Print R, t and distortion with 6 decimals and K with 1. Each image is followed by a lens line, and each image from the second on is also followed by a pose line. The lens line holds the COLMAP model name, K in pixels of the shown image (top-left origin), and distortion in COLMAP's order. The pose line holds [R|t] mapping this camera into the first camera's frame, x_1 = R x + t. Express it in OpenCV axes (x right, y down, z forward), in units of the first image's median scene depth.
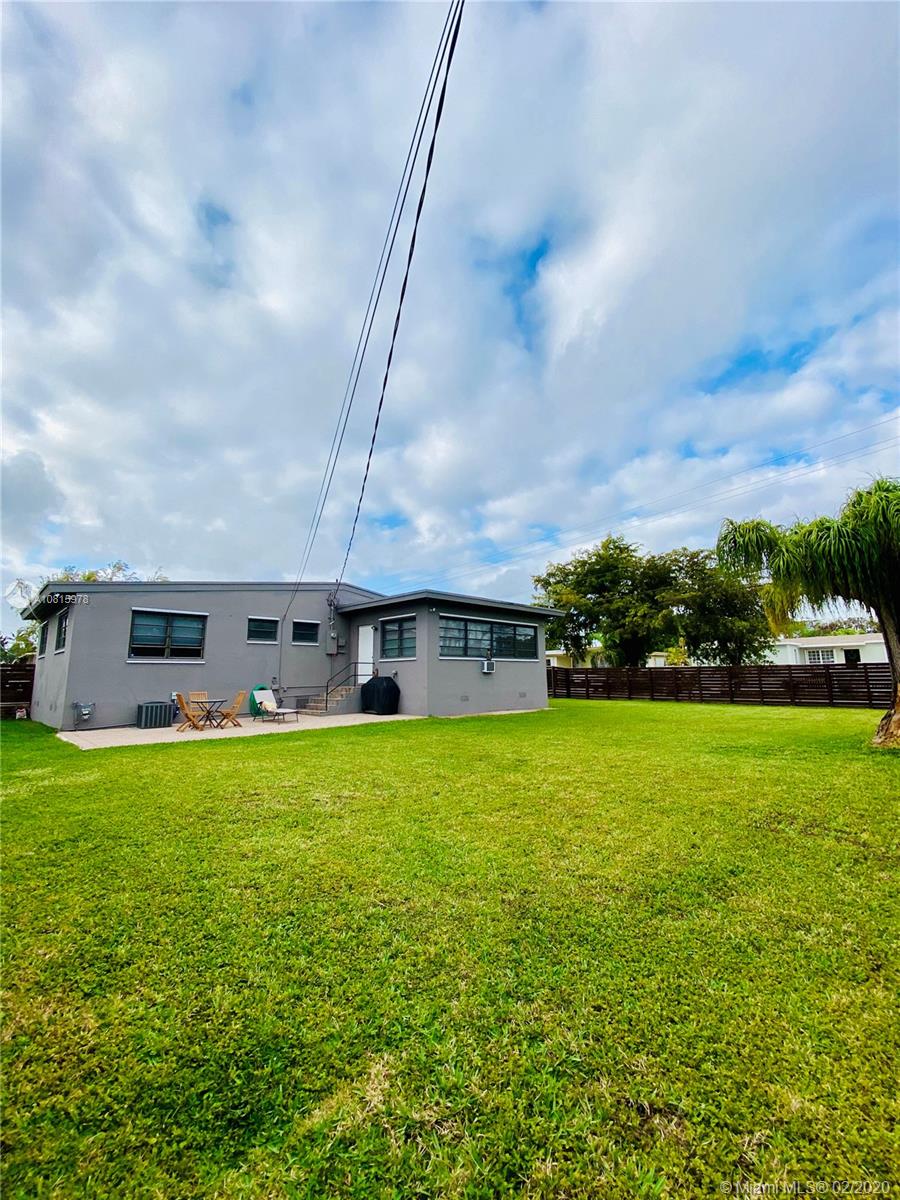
lens RADIAL K [[485.2, 0, 450.0], [0, 485.2, 600.0], [0, 0, 1]] dist [0.029580, -0.000209]
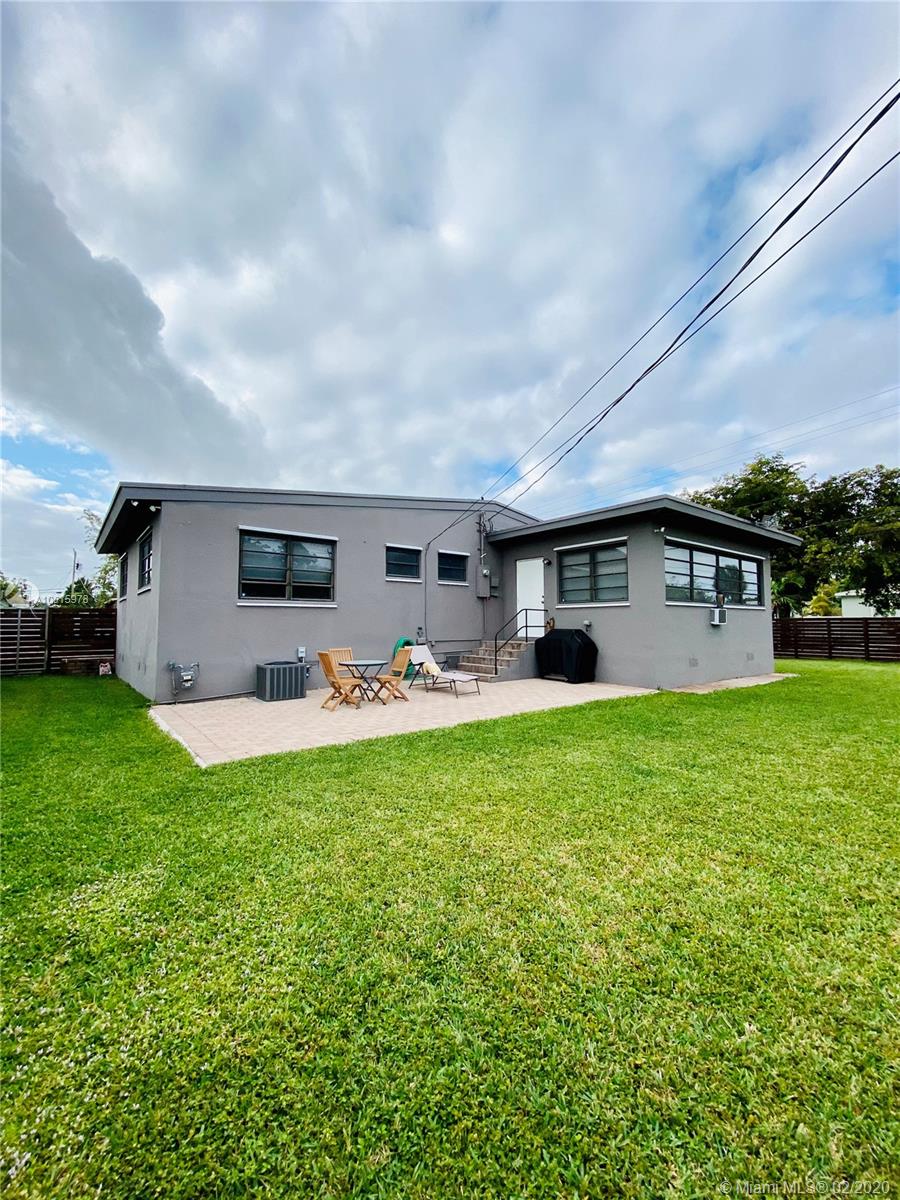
lens RADIAL K [[478.8, 0, 448.8], [0, 478.8, 596.5], [0, 0, 1]] dist [0.060245, -0.000083]
pose [[0.994353, 0.001287, -0.106119, -0.232360], [0.008722, 0.995552, 0.093804, 0.043142], [0.105768, -0.094200, 0.989919, 0.289091]]
